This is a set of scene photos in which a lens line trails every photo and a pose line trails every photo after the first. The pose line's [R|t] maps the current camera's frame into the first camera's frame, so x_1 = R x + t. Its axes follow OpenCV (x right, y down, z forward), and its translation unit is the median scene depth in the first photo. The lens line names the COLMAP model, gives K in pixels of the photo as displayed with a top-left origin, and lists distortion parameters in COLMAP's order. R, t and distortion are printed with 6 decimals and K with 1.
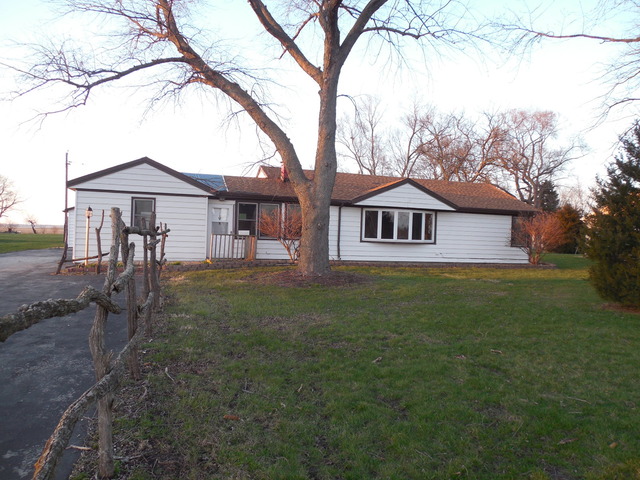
lens RADIAL K [[467.3, 0, 320.0], [0, 467.3, 240.0], [0, 0, 1]] dist [0.004421, 0.000320]
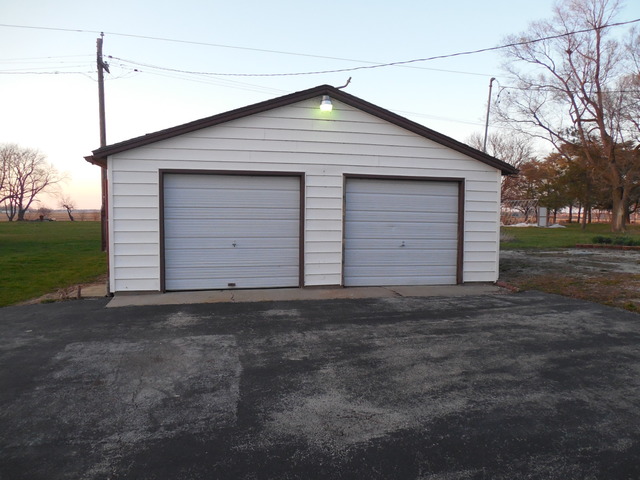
lens RADIAL K [[467.3, 0, 320.0], [0, 467.3, 240.0], [0, 0, 1]] dist [0.004421, 0.000320]
pose [[0.996973, -0.022259, -0.074498, -0.631028], [0.025769, 0.998586, 0.046503, -0.036639], [0.073357, -0.048282, 0.996136, 1.168768]]
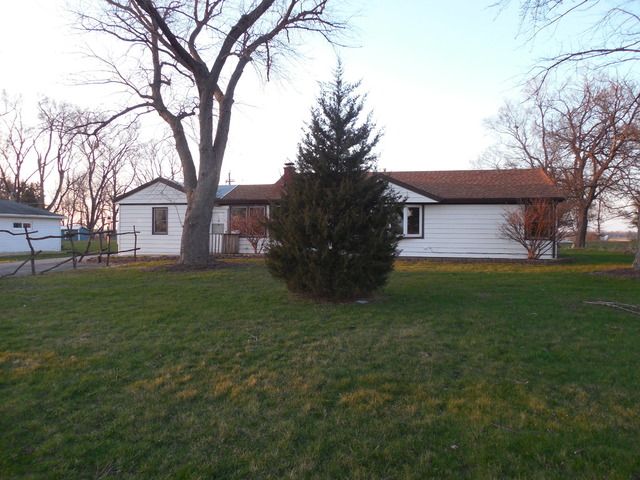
lens RADIAL K [[467.3, 0, 320.0], [0, 467.3, 240.0], [0, 0, 1]] dist [0.004421, 0.000320]
pose [[0.865683, -0.018768, -0.500240, 0.657226], [0.017209, 0.999822, -0.007731, 0.019351], [0.500296, -0.001916, 0.865852, 0.069861]]
